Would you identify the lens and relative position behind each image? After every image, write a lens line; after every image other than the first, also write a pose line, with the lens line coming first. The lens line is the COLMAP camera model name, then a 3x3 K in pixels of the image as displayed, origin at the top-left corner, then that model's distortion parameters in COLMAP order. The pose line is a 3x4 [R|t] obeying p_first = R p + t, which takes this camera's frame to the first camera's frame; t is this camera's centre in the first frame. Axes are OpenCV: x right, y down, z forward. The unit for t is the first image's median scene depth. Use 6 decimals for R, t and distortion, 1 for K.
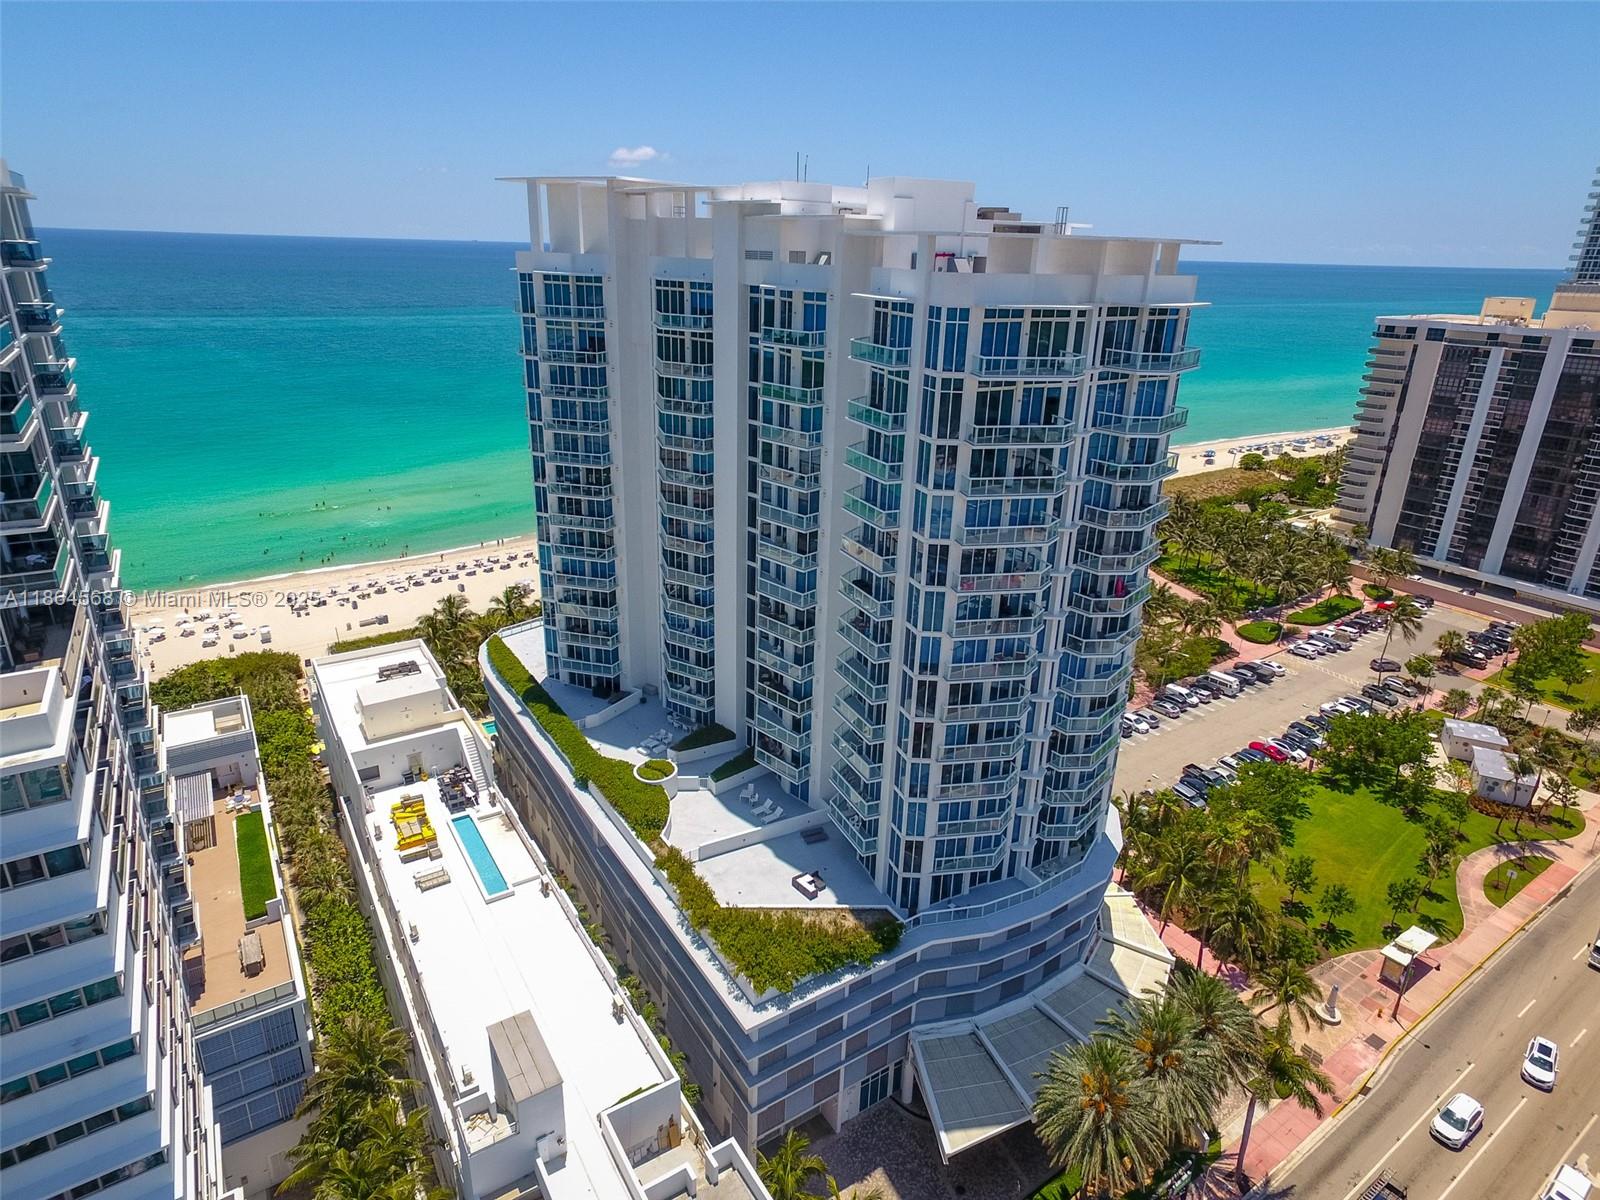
lens RADIAL K [[924.7, 0, 800.5], [0, 924.7, 582.5], [0, 0, 1]] dist [-0.006576, 0.021421]
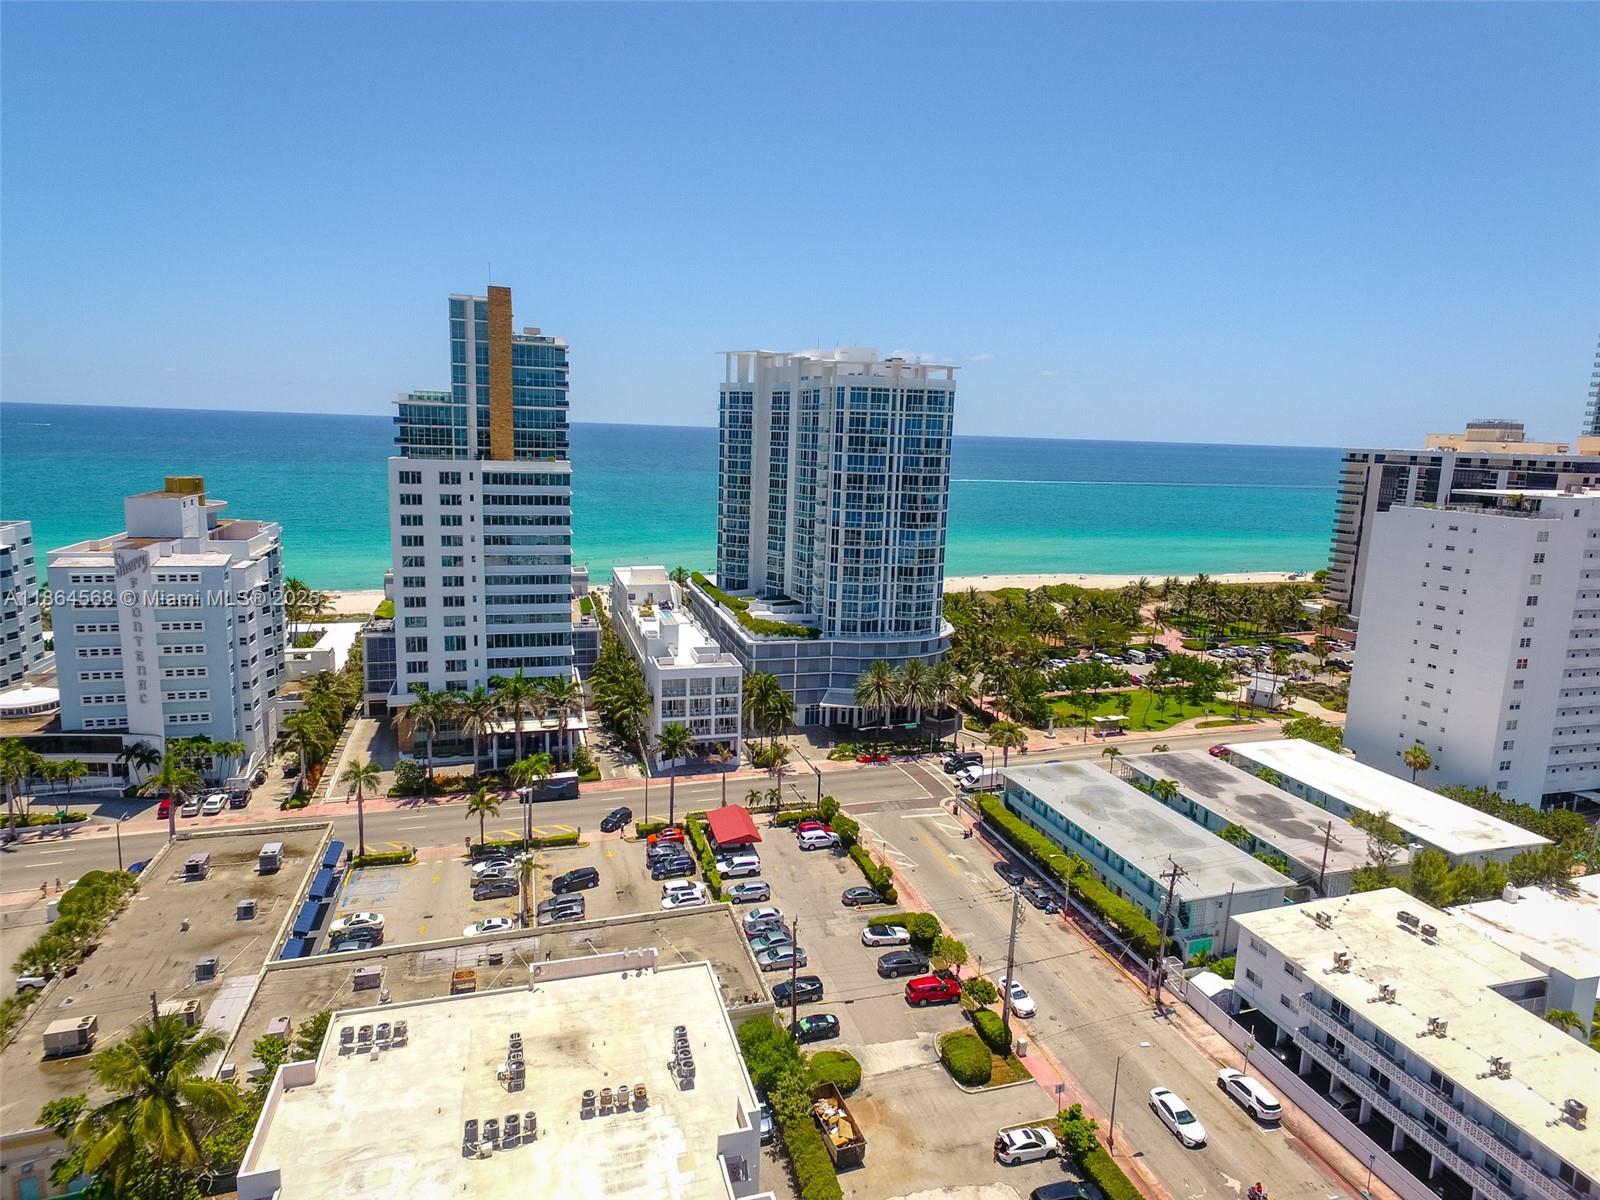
lens RADIAL K [[931.0, 0, 800.0], [0, 931.0, 600.0], [0, 0, 1]] dist [-0.004148, 0.001103]
pose [[0.958785, 0.055743, -0.278611, 0.498971], [-0.102962, 0.982083, -0.157834, 0.462272], [0.264821, 0.180015, 0.947346, -0.930801]]
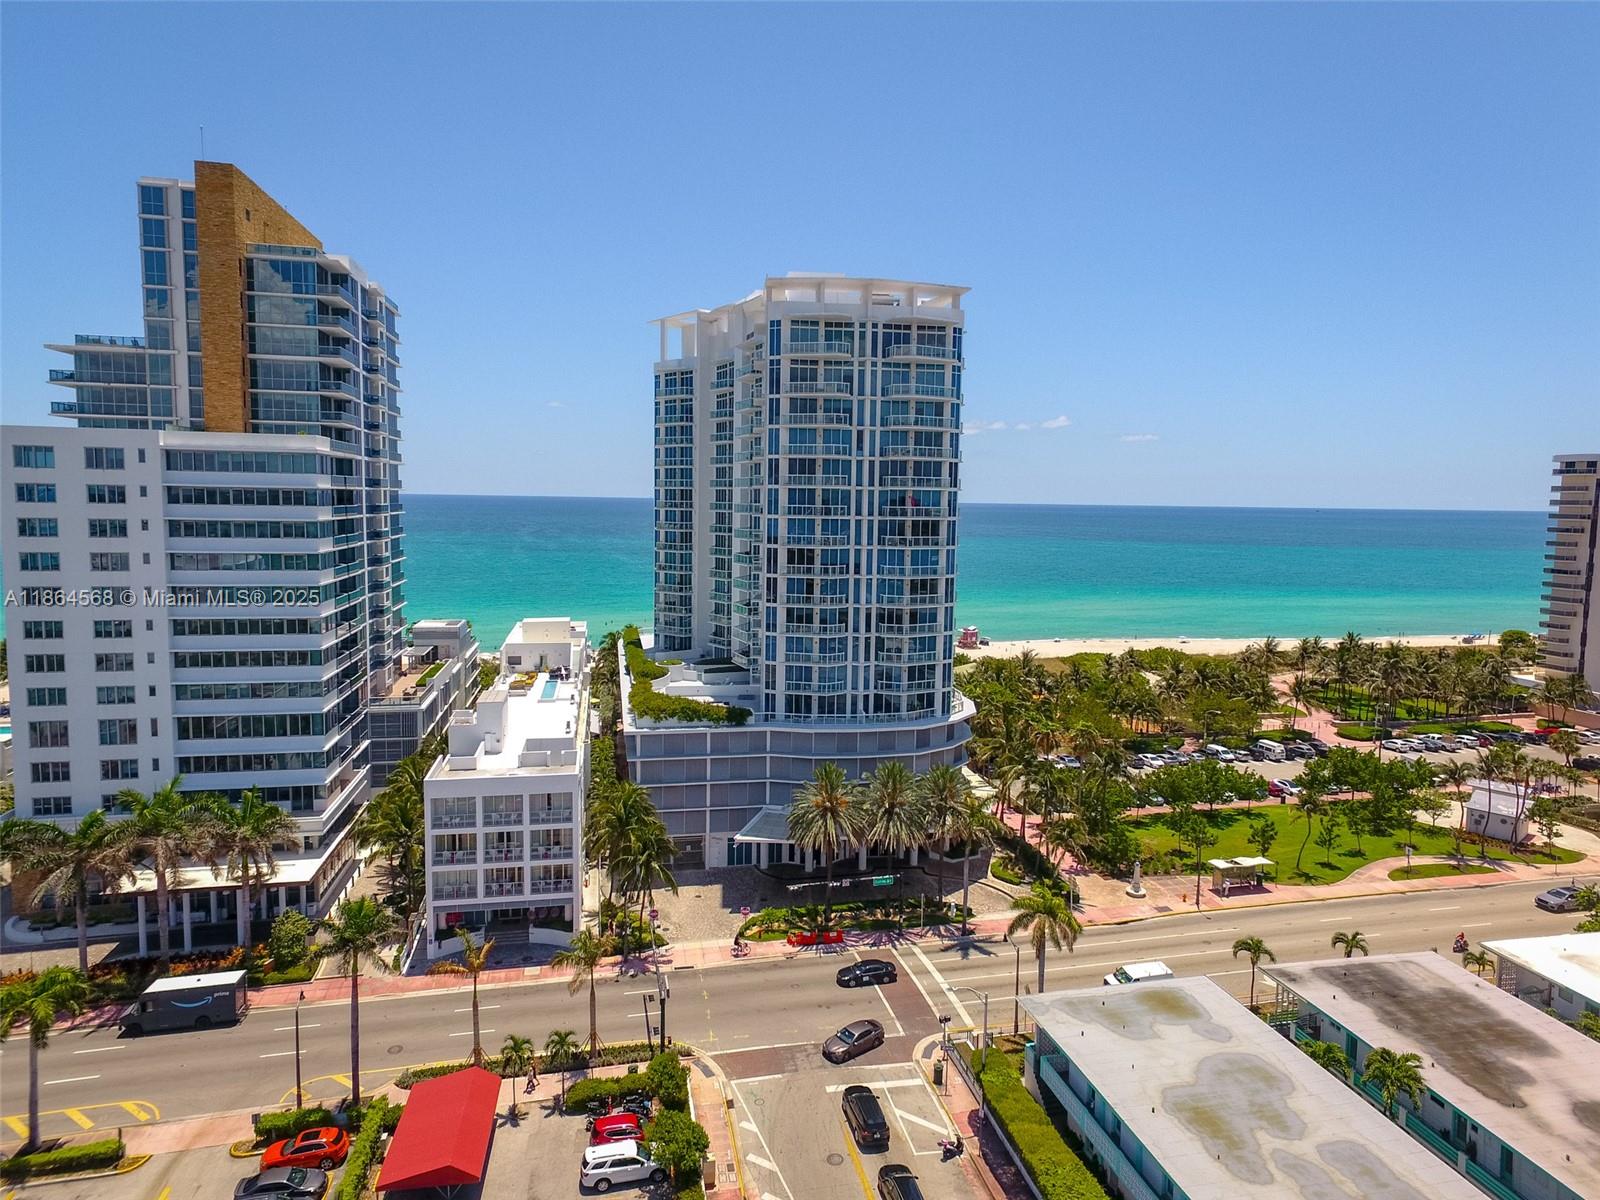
lens RADIAL K [[947.8, 0, 800.2], [0, 947.8, 591.8], [0, 0, 1]] dist [-0.012654, 0.023173]
pose [[0.929558, 0.023328, -0.367936, 0.507896], [-0.116587, 0.965381, -0.233339, 0.358662], [0.349755, 0.259799, 0.900098, -0.286774]]
